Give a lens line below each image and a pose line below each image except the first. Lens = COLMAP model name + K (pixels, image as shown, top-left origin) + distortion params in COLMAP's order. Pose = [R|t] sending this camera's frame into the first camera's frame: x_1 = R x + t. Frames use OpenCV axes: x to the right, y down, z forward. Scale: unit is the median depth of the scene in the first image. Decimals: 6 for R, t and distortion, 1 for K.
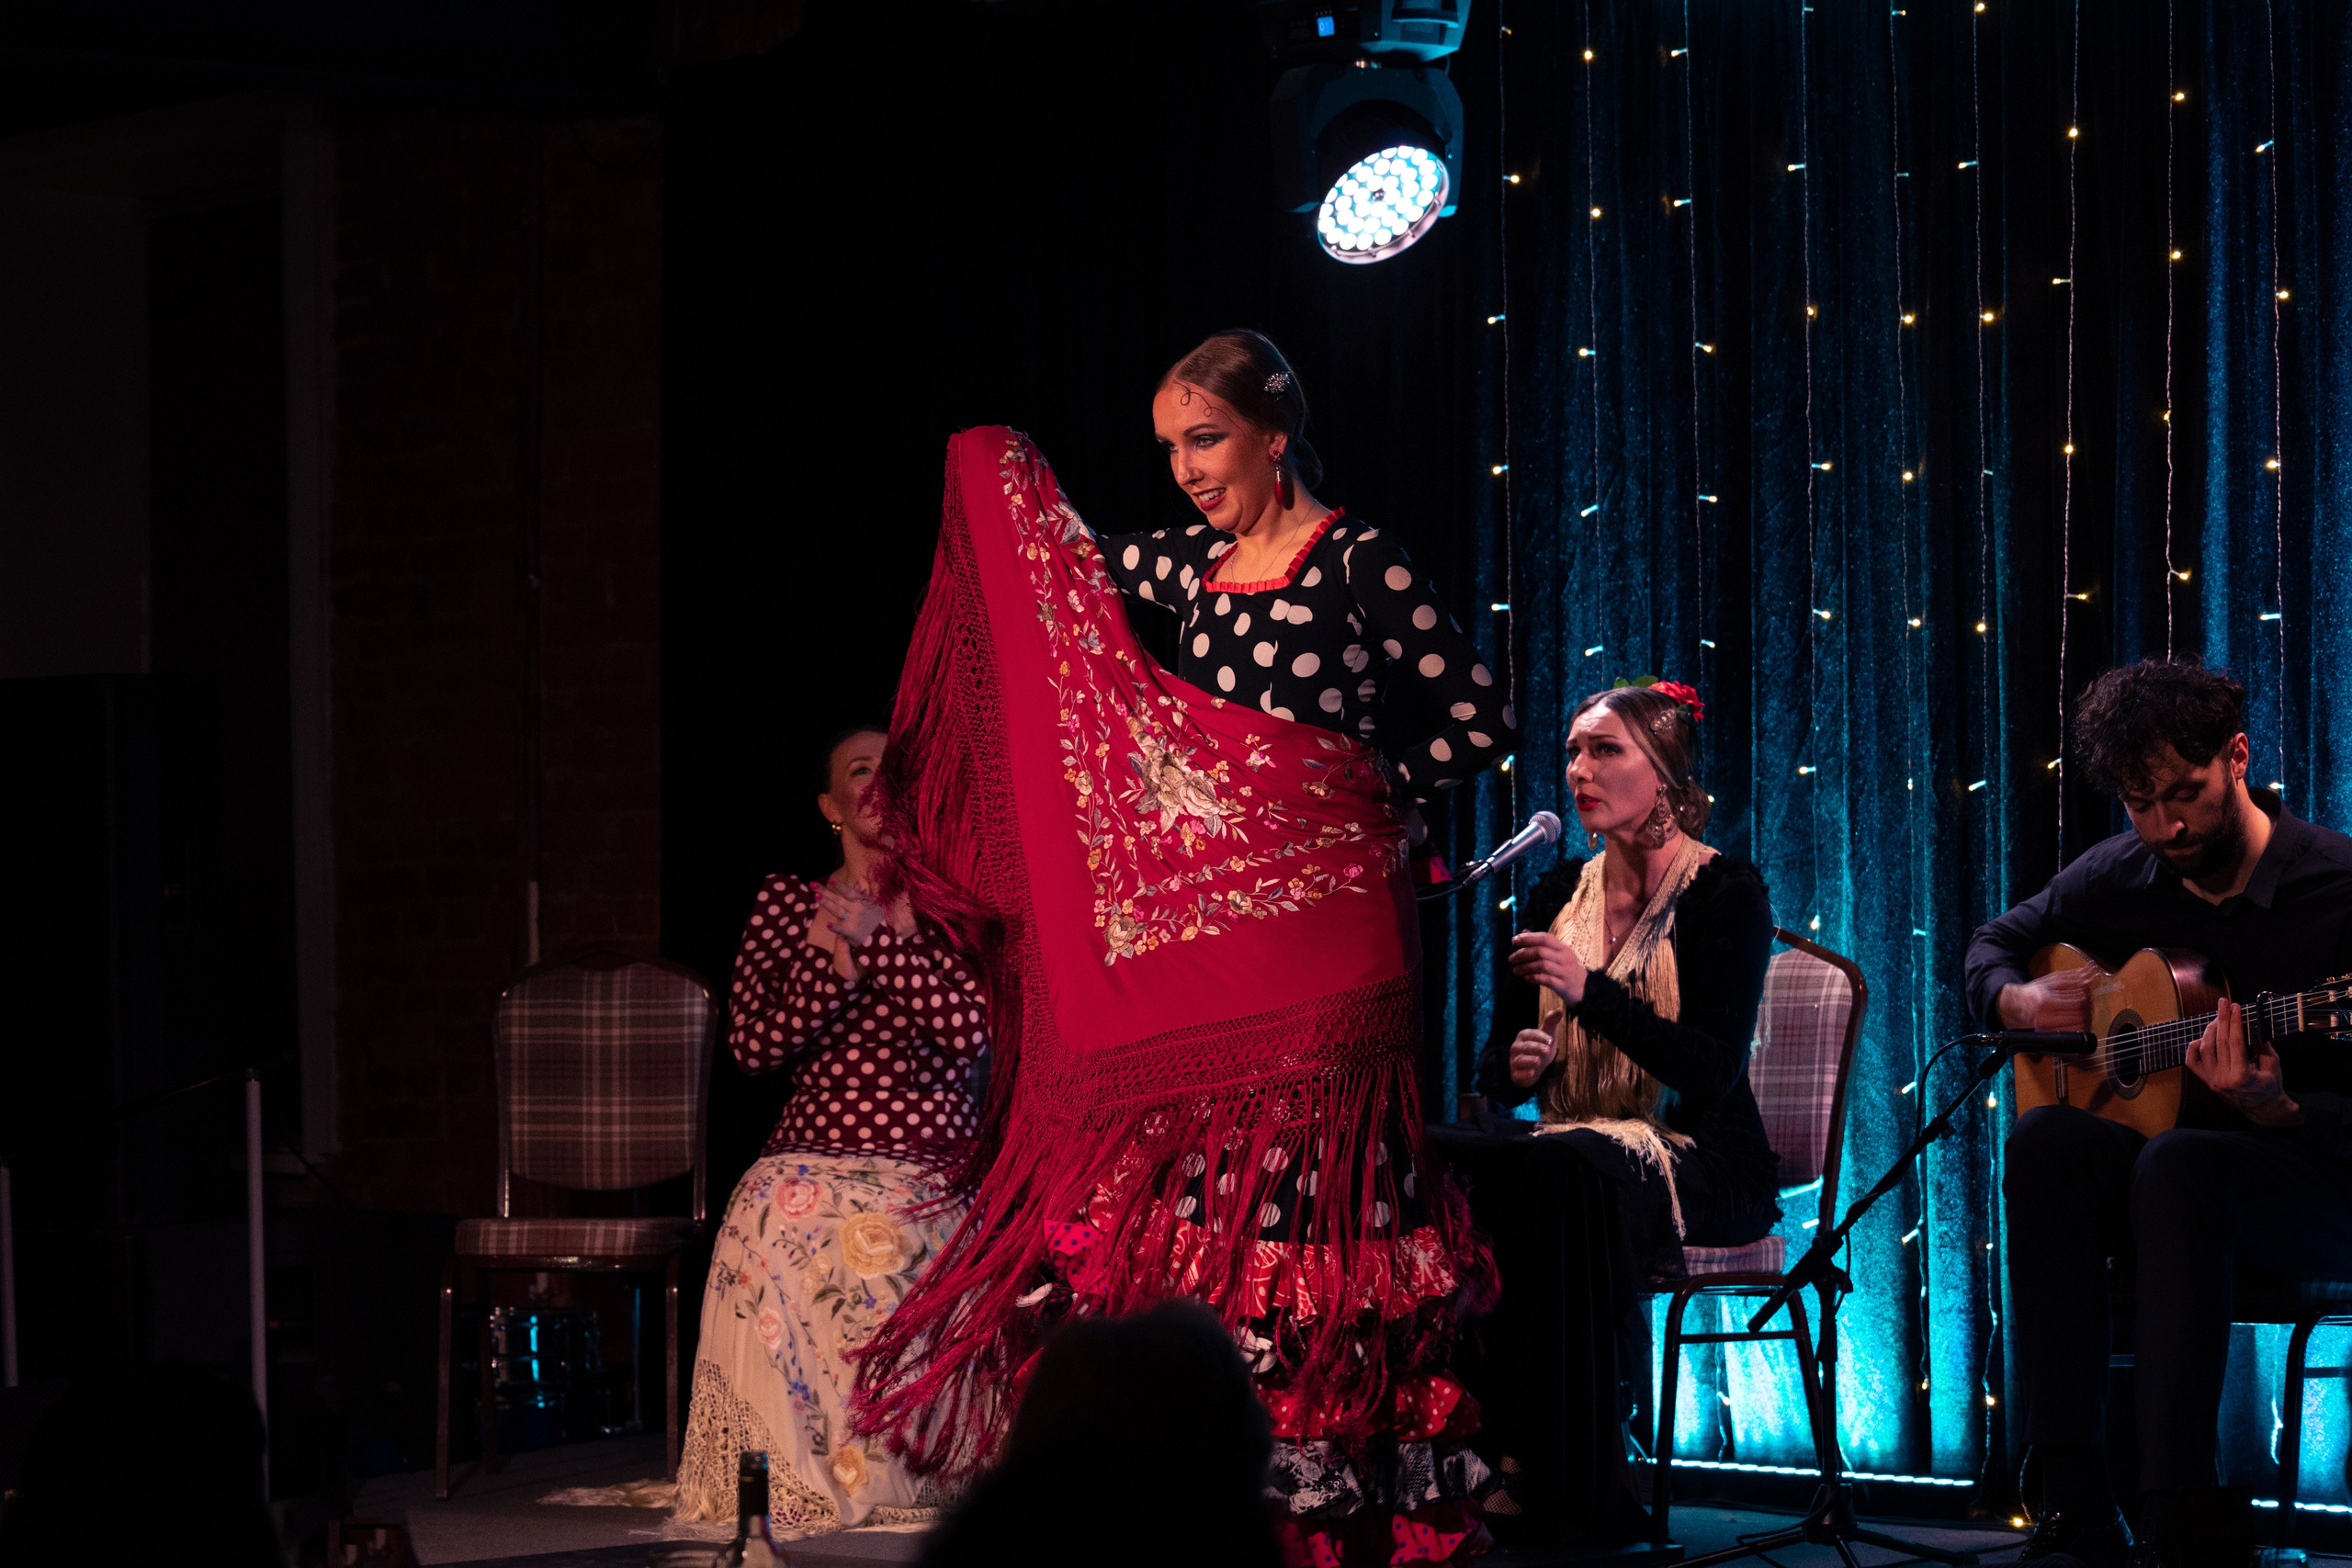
lens RADIAL K [[6308.4, 0, 1216.8], [0, 6308.4, 850.2], [0, 0, 1]] dist [-0.209980, 0.000000]
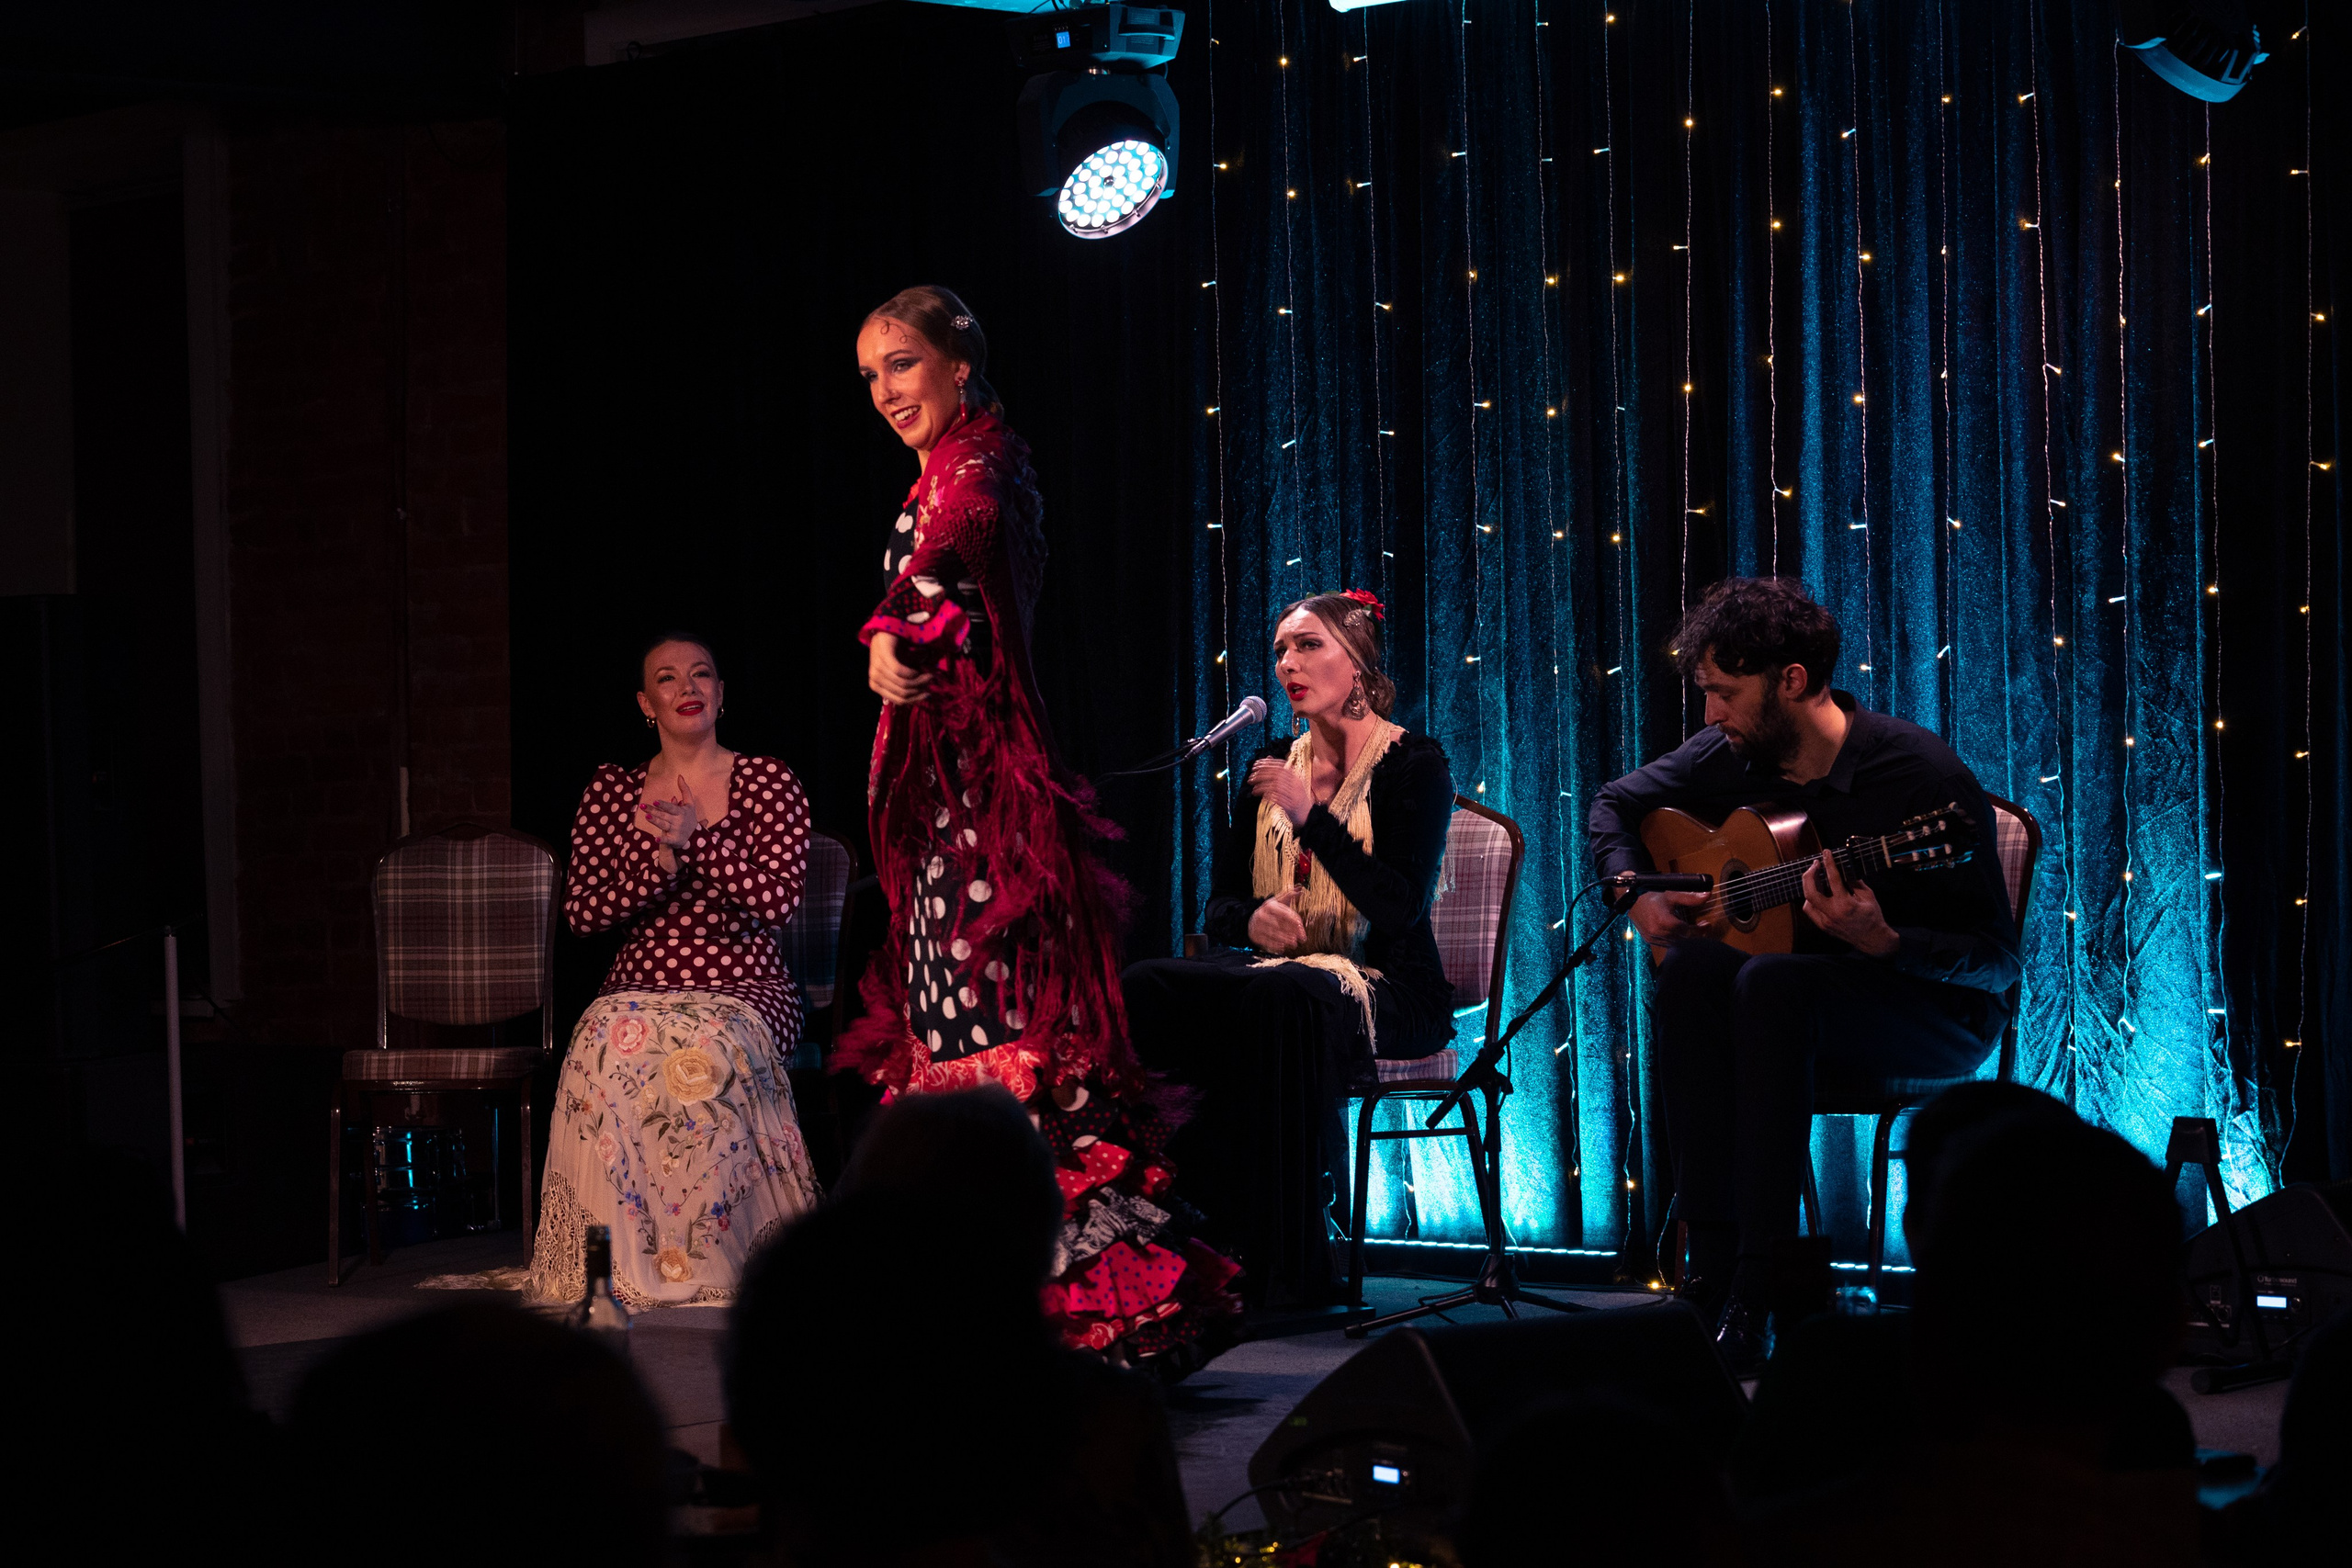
lens RADIAL K [[5414.5, 0, 1166.5], [0, 5414.5, 813.4], [0, 0, 1]] dist [-0.186577, 0.000000]
pose [[0.999379, -0.011471, 0.033326, 0.001200], [0.011035, 0.999852, 0.013234, 0.002239], [-0.033473, -0.012858, 0.999357, -0.024201]]
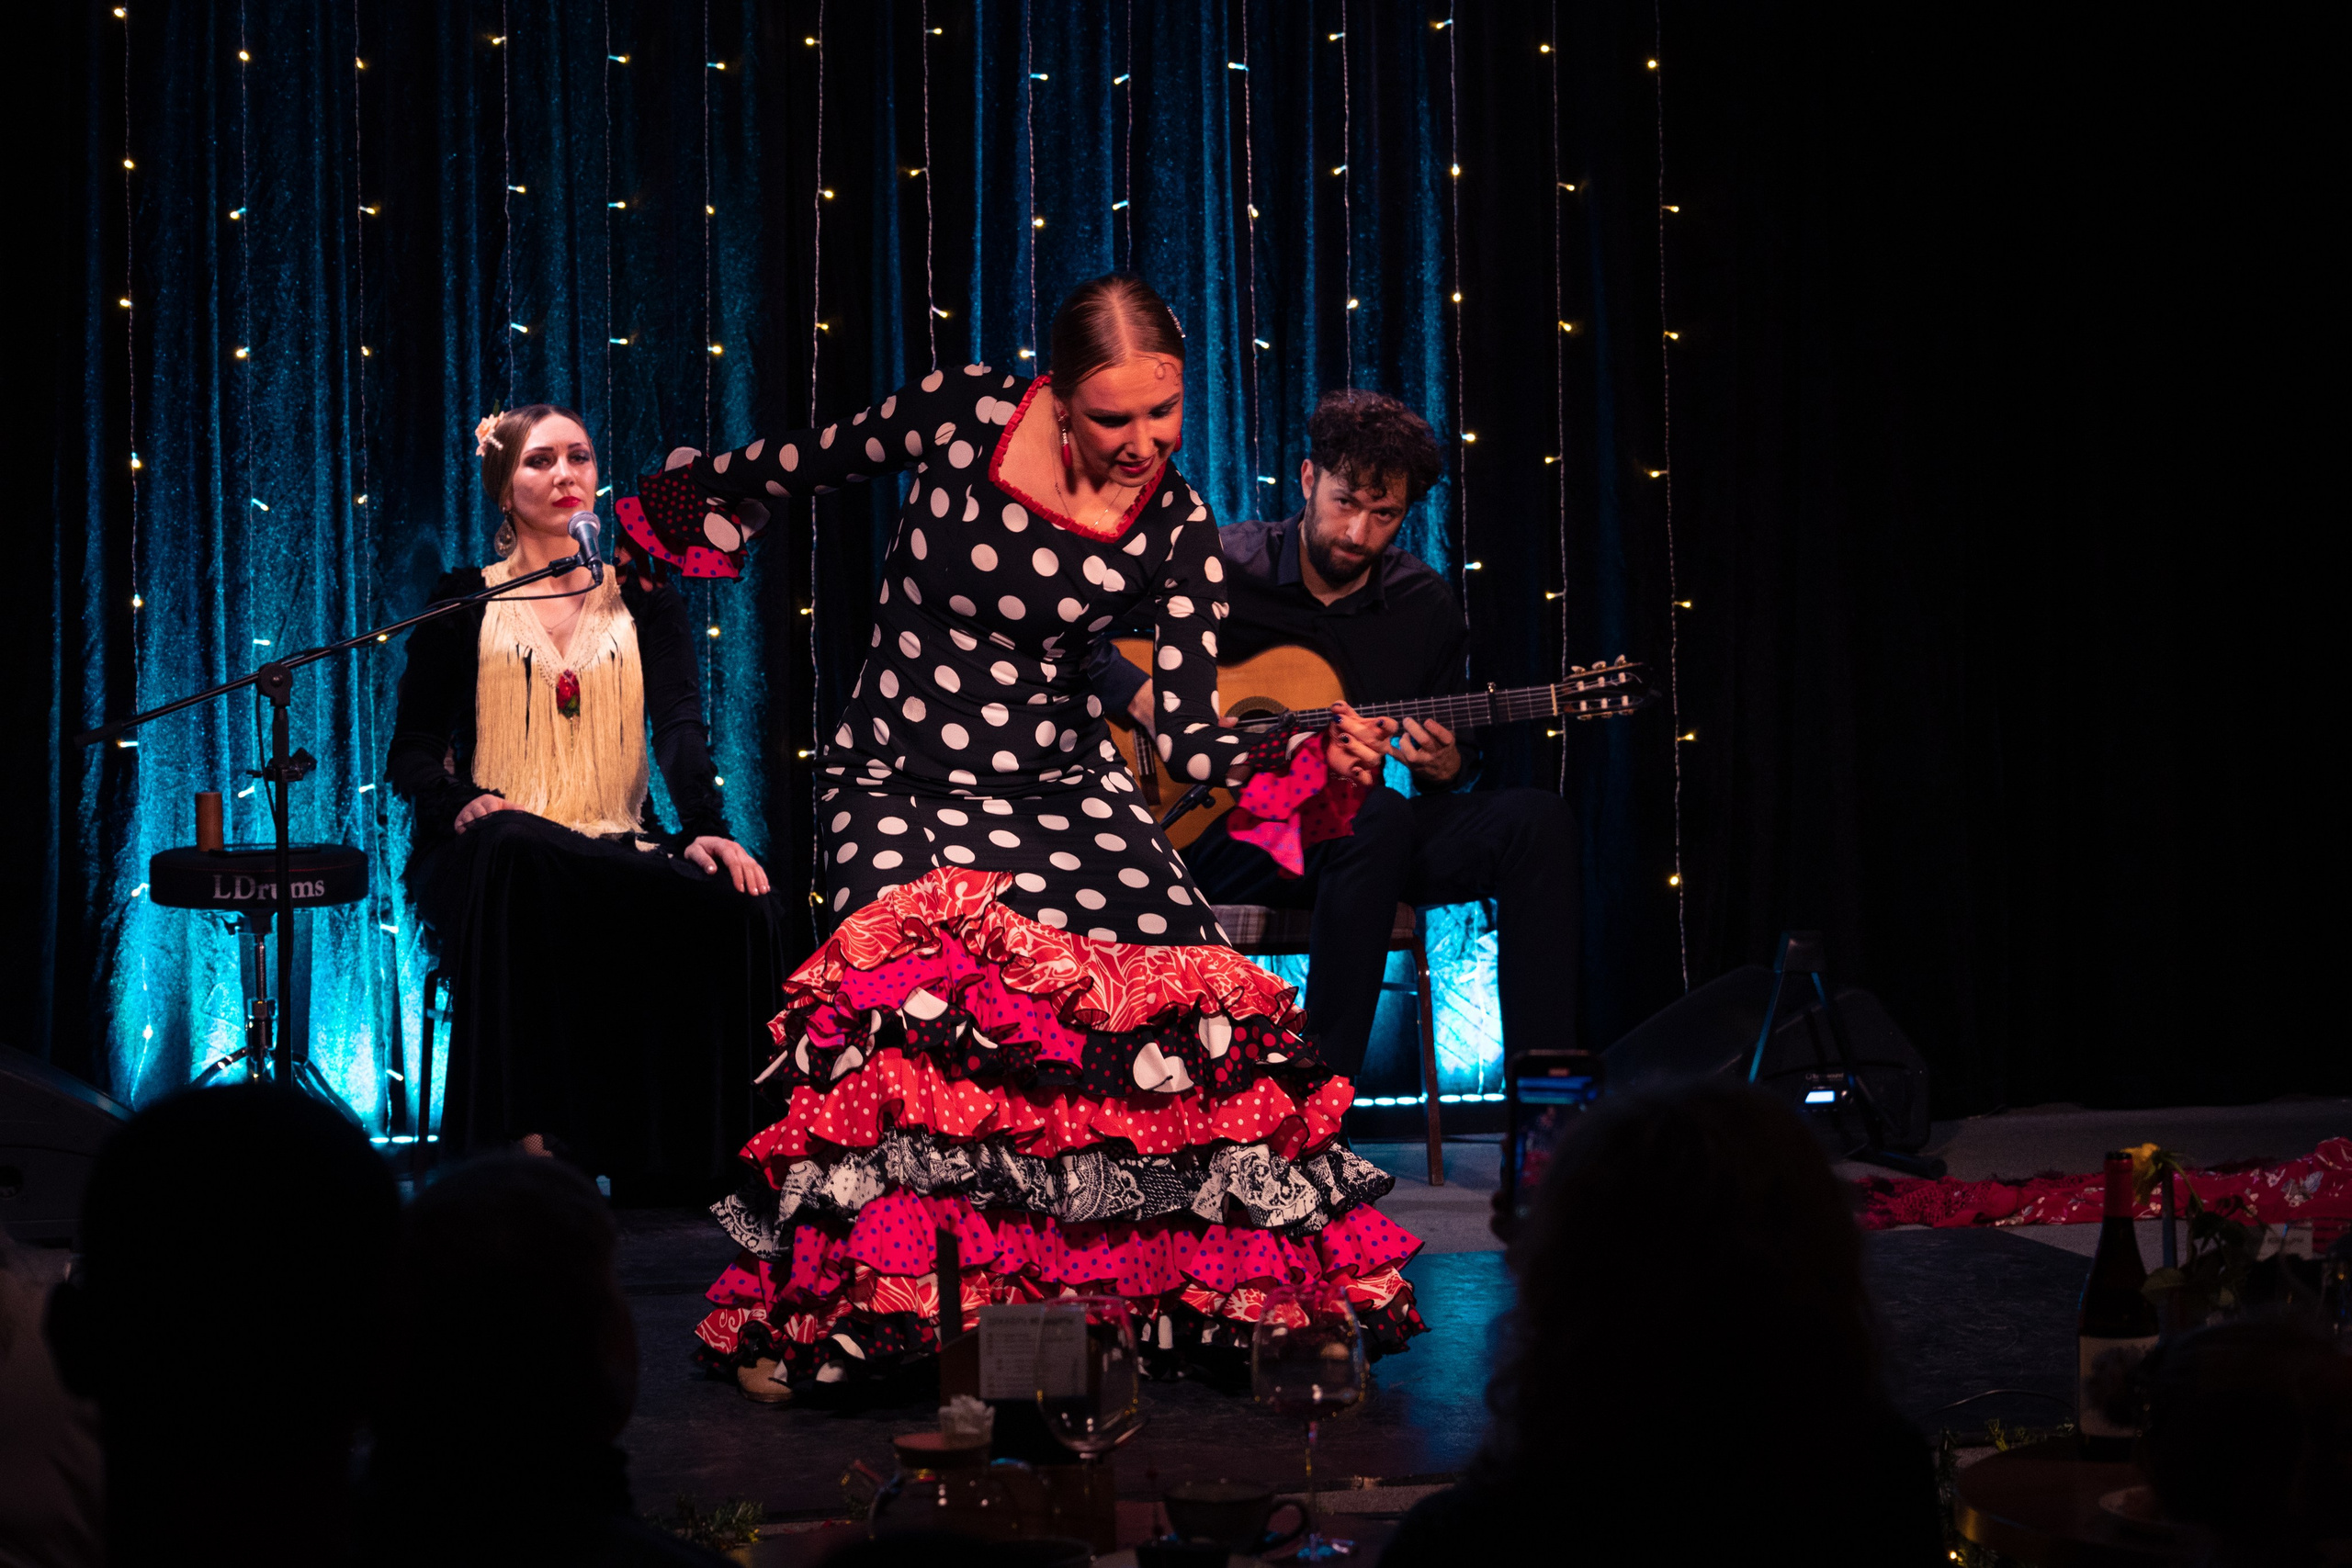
lens RADIAL K [[4694.6, 0, 1166.3], [0, 4694.6, 743.4], [0, 0, 1]] dist [-0.053416, 0.000000]
pose [[0.468251, -0.019484, 0.883381, -0.547121], [-0.005270, 0.999677, 0.024842, 0.012239], [-0.883580, -0.016288, 0.467997, 0.526607]]
